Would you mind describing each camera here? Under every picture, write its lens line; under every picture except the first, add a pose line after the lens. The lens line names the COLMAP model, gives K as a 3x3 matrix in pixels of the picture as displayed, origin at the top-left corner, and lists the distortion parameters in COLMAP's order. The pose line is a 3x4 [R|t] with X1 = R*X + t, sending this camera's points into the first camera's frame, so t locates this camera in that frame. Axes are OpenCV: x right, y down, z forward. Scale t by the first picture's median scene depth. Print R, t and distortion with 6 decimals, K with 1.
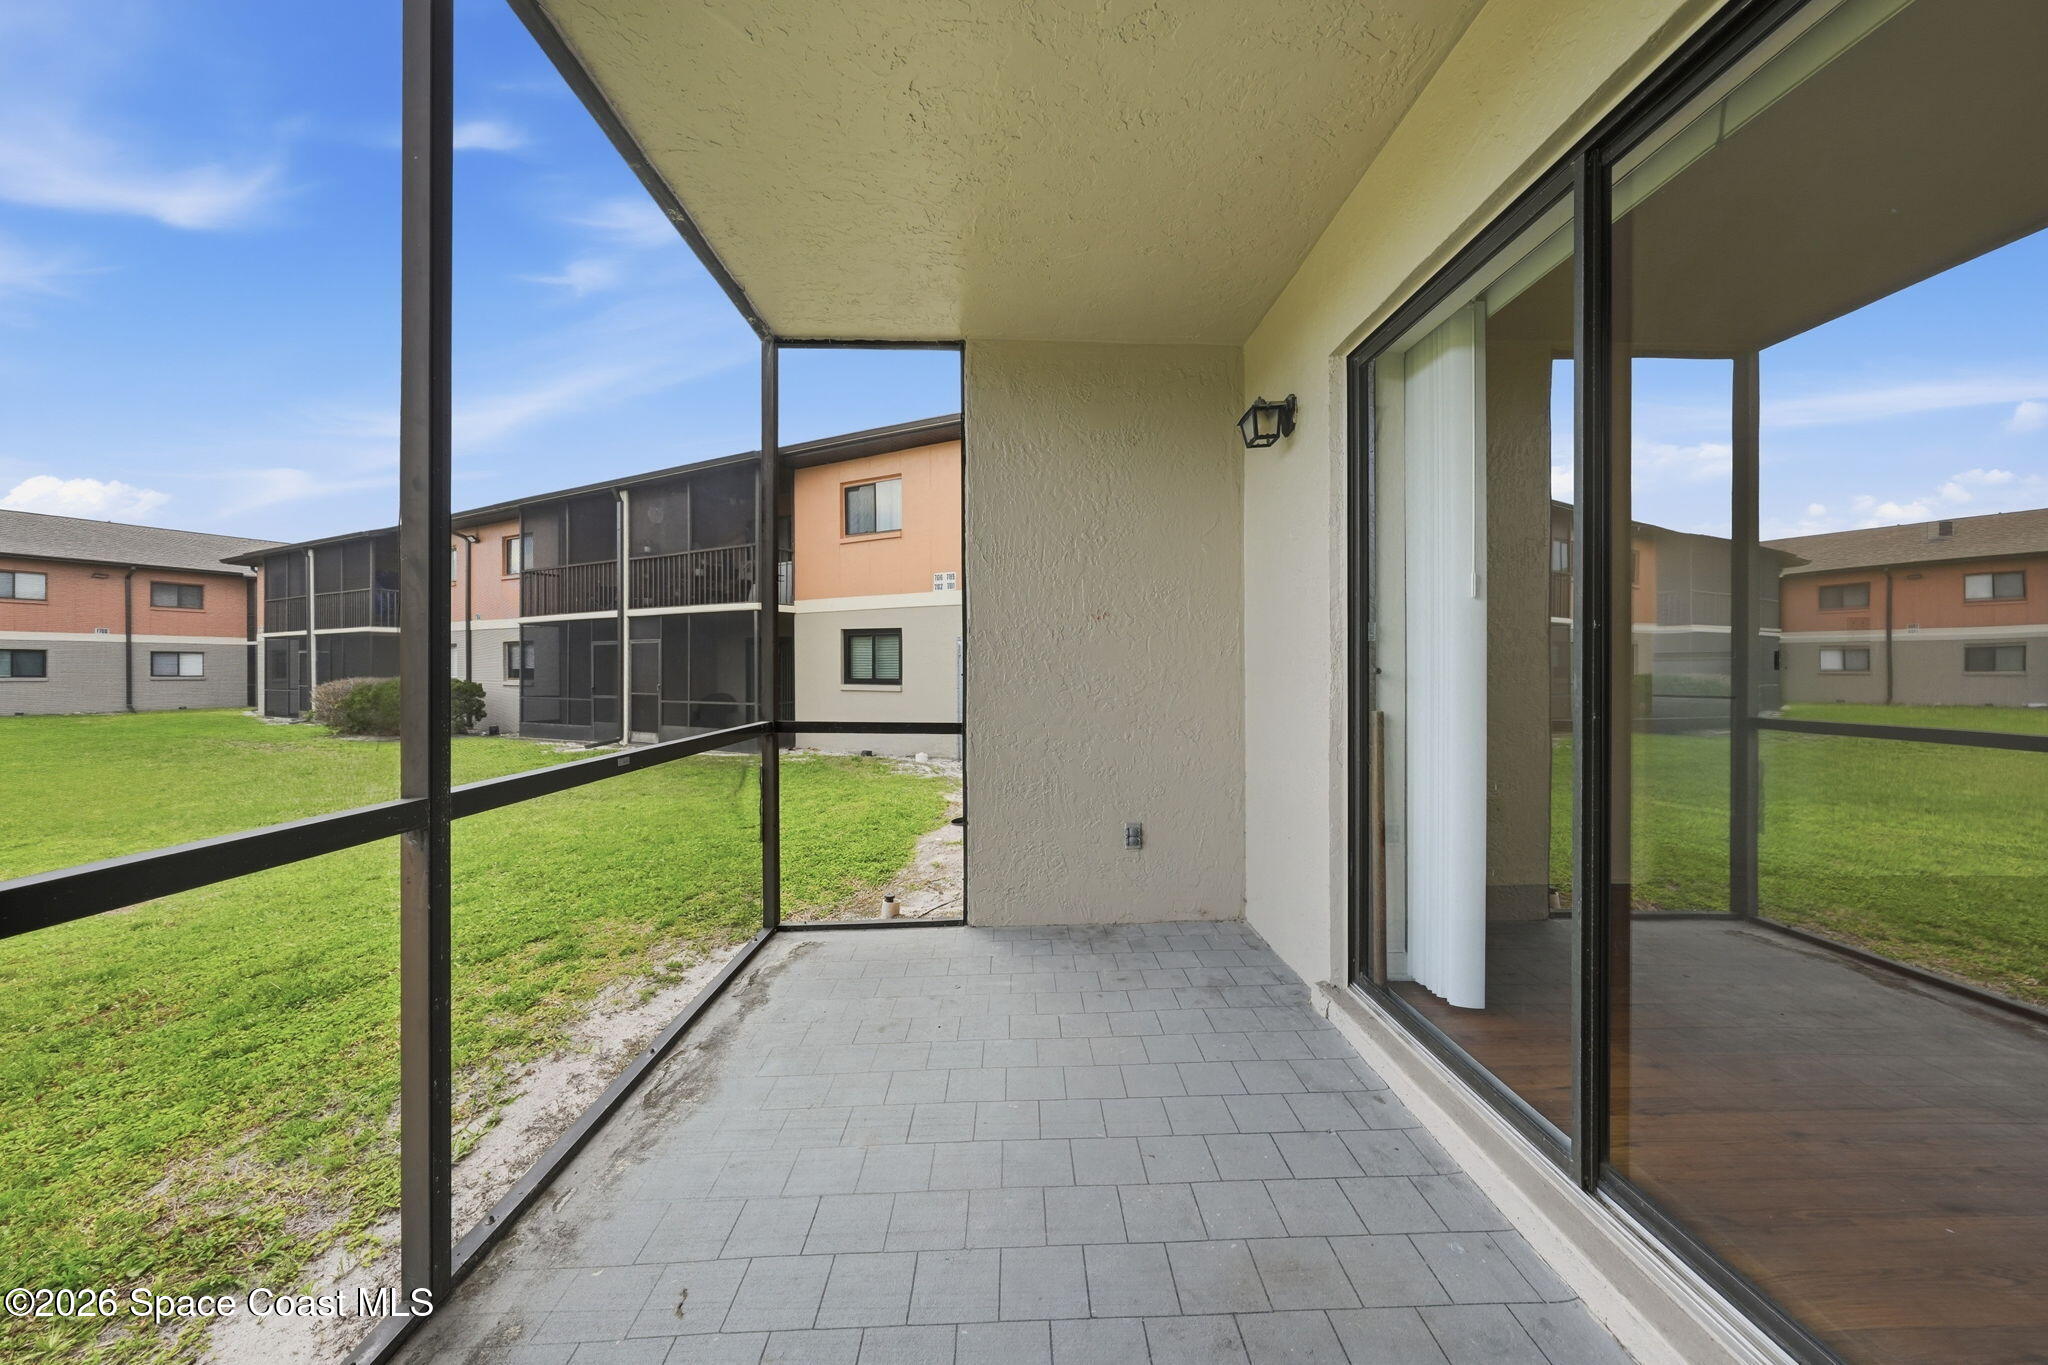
lens RADIAL K [[712.1, 0, 1040.2], [0, 712.1, 674.5], [0, 0, 1]] dist [0.002013, -0.000013]
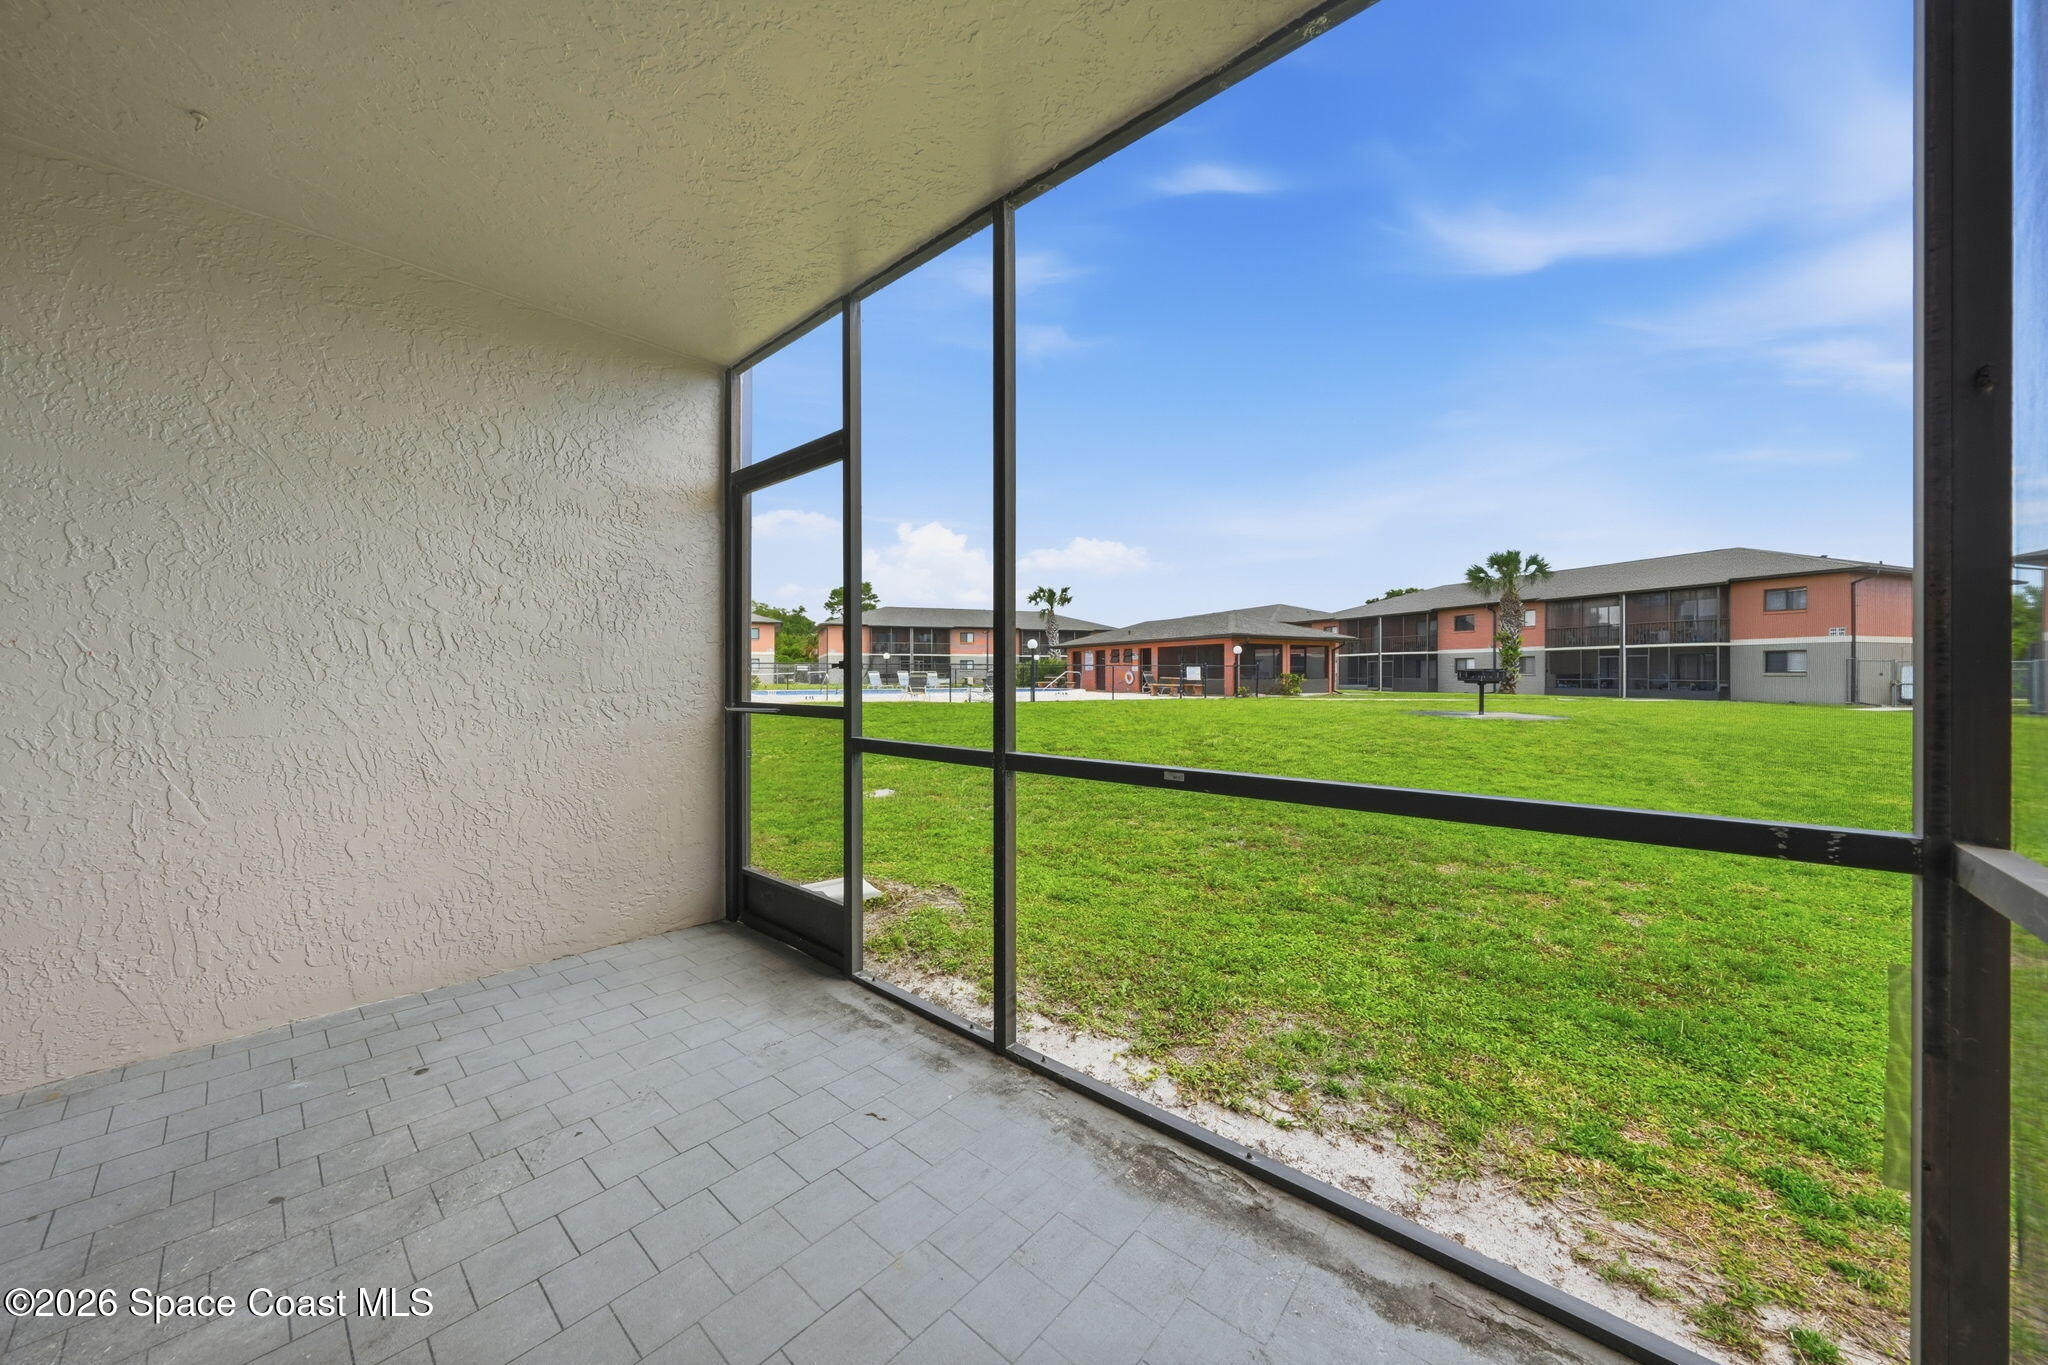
lens RADIAL K [[712.1, 0, 1002.8], [0, 712.1, 682.9], [0, 0, 1]] dist [0.002013, -0.000013]
pose [[-0.709690, 0.015088, -0.704353, 0.196362], [0.006752, 0.999870, 0.014615, -0.013435], [0.704482, 0.005617, -0.709700, 1.317405]]
